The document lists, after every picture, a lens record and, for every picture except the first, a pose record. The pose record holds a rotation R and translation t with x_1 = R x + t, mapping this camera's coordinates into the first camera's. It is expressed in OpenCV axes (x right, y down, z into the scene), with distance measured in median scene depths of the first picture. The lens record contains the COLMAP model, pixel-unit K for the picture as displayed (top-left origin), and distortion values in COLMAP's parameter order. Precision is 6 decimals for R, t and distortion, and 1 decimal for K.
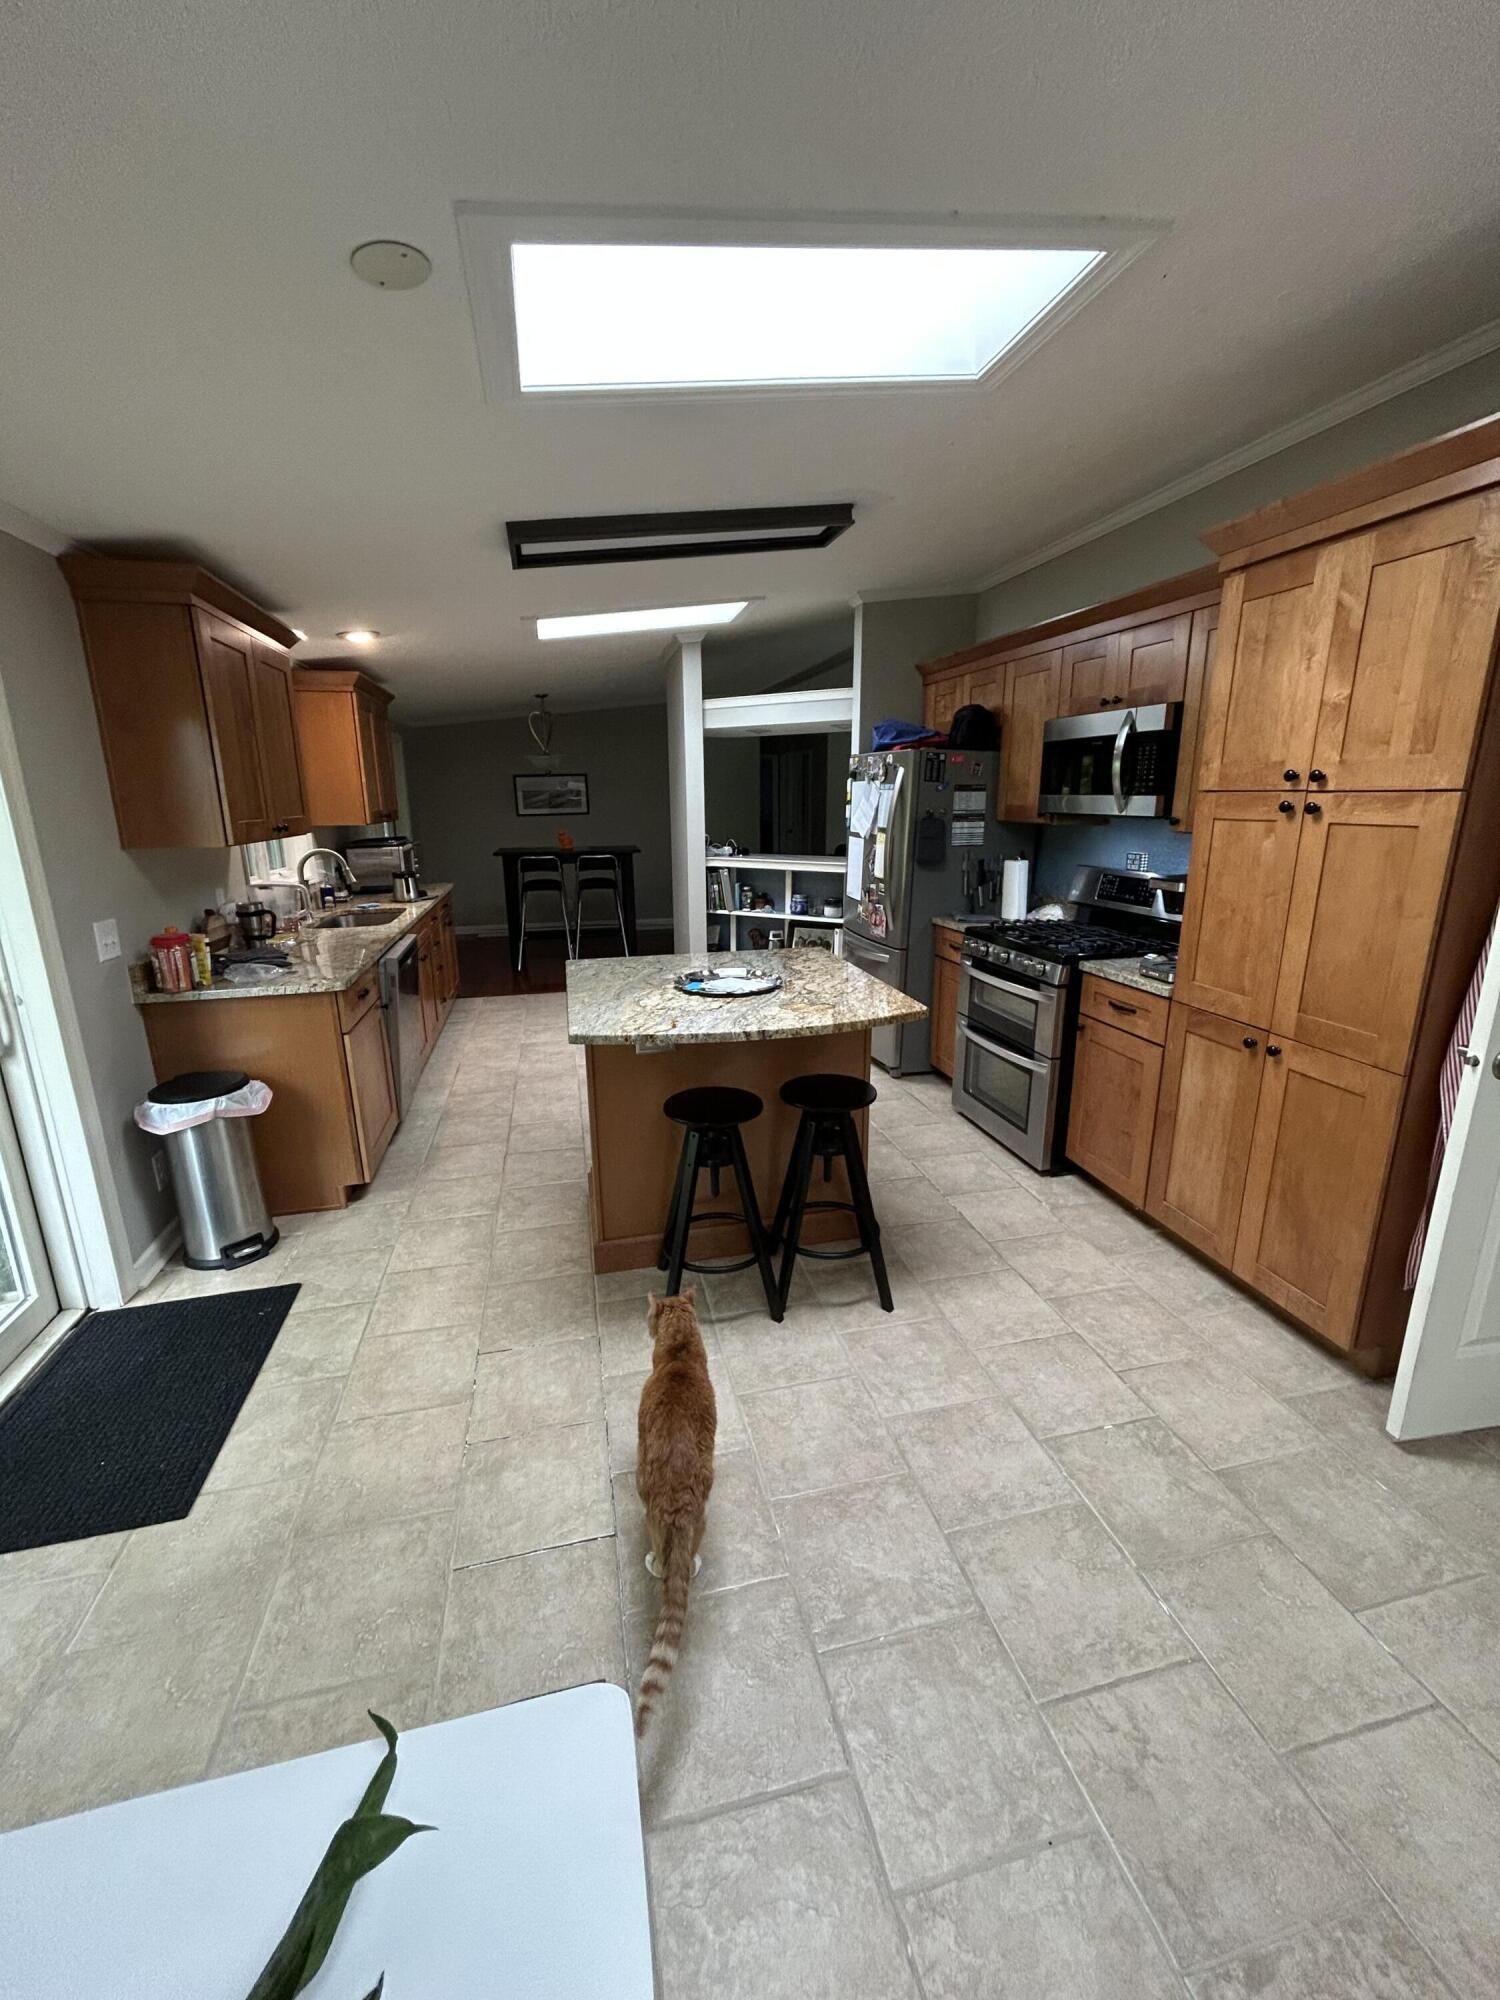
lens RADIAL K [[801.8, 0, 748.0], [0, 801.8, 1000.9], [0, 0, 1]] dist [0.000565, -0.000016]
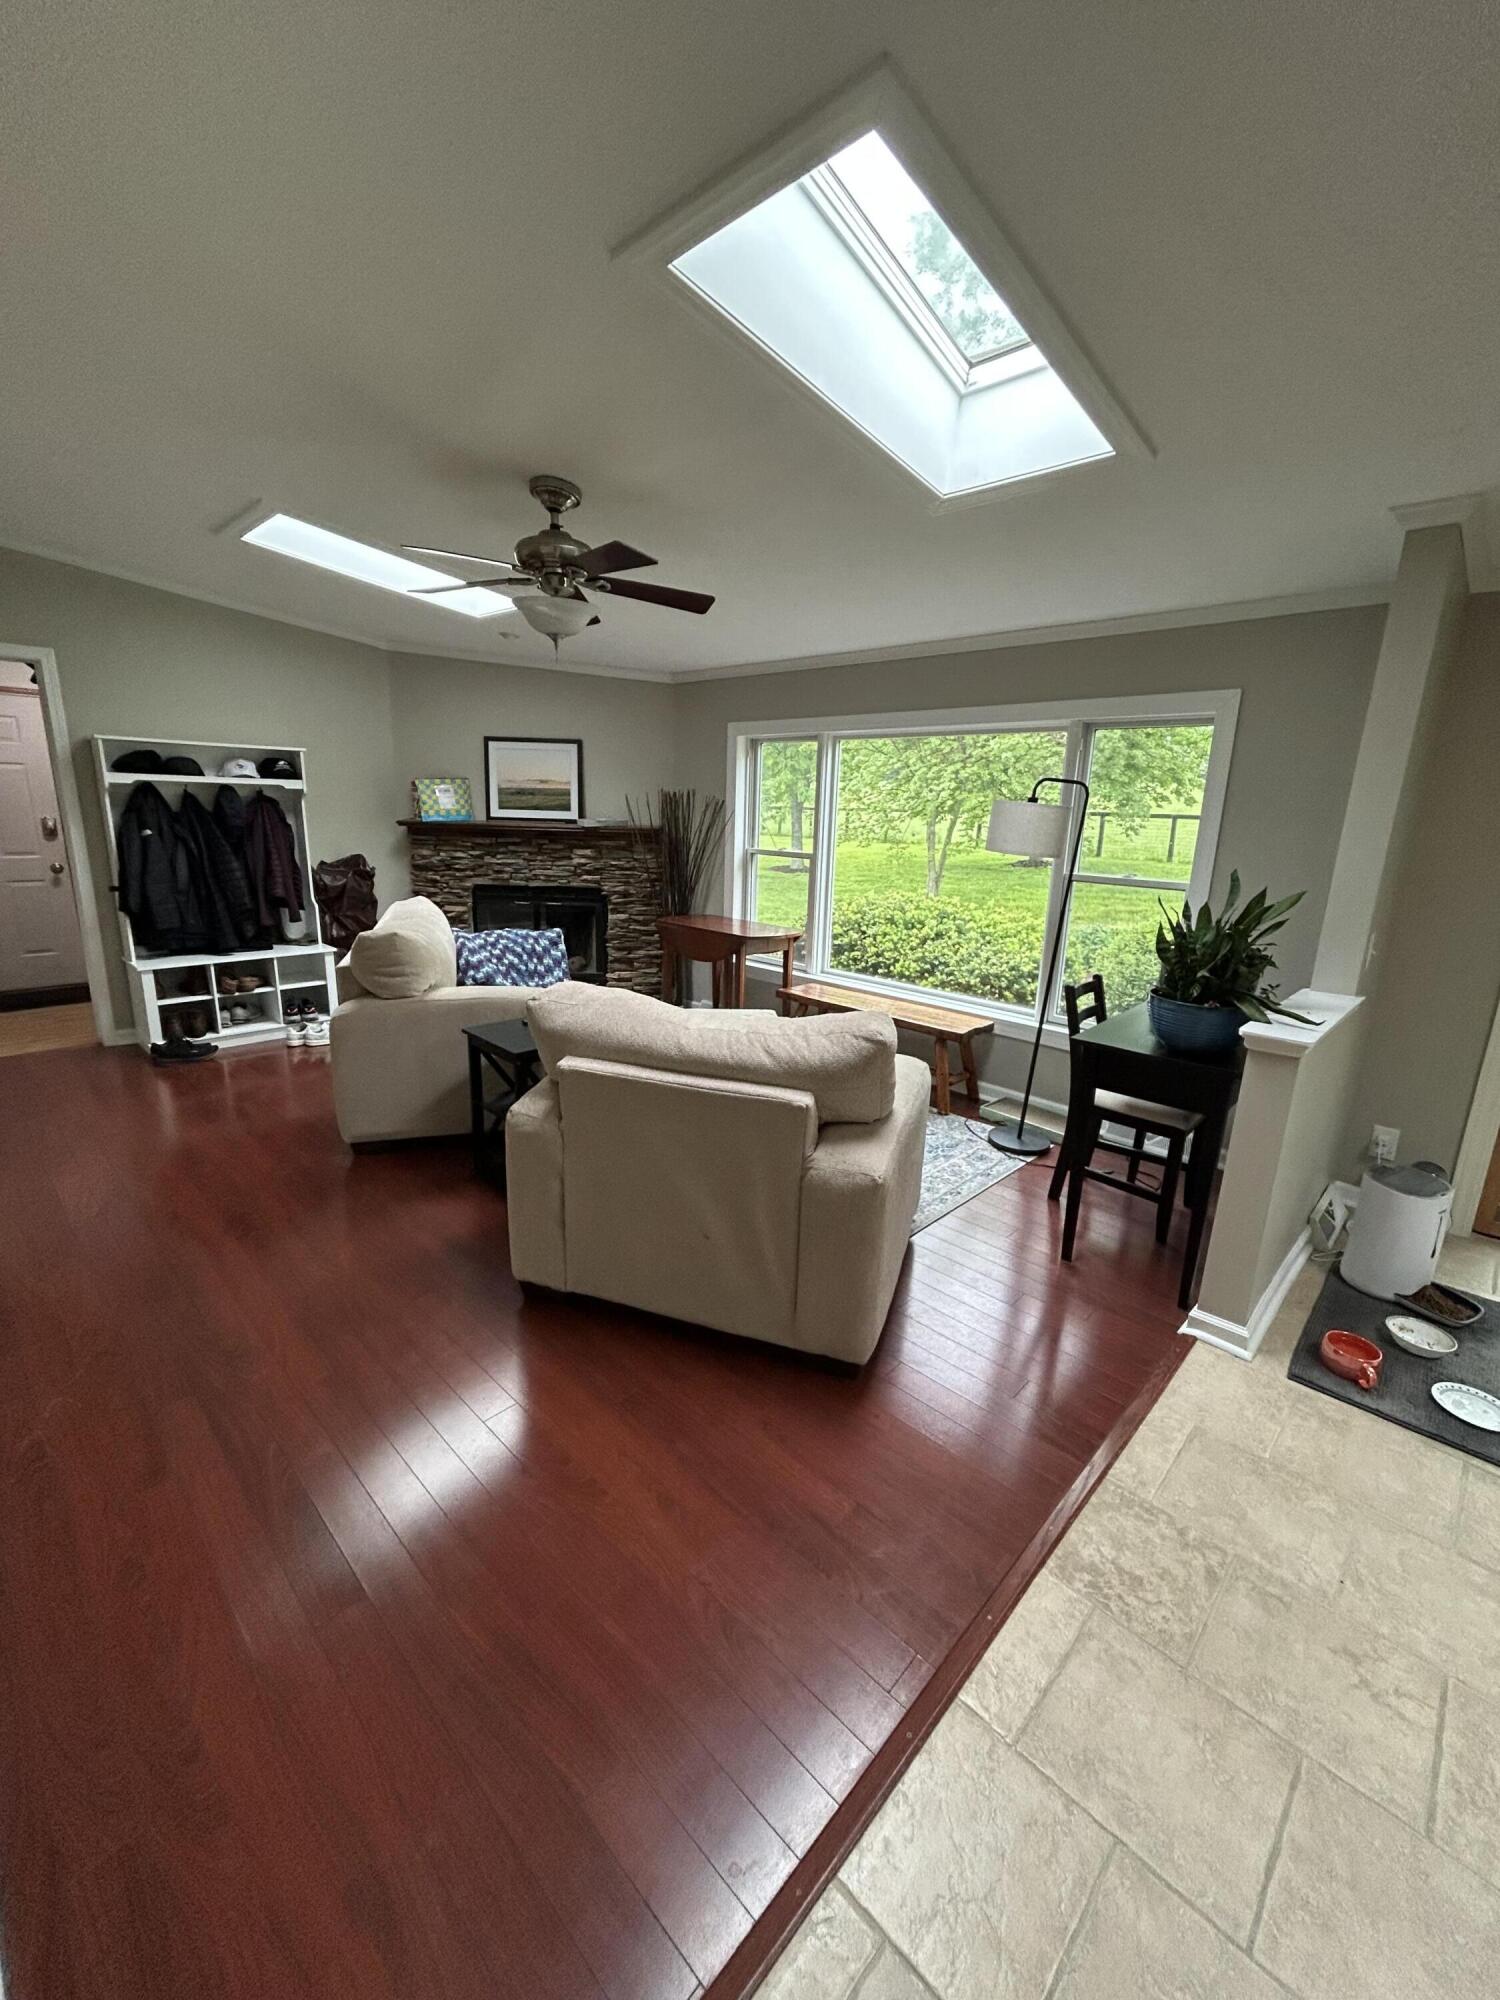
lens RADIAL K [[801.8, 0, 747.3], [0, 801.8, 999.8], [0, 0, 1]] dist [0.000565, -0.000016]
pose [[-0.844119, 0.112472, -0.524226, 1.684583], [-0.153855, 0.885815, 0.437791, -0.231198], [0.513606, 0.450203, -0.730429, 0.959343]]
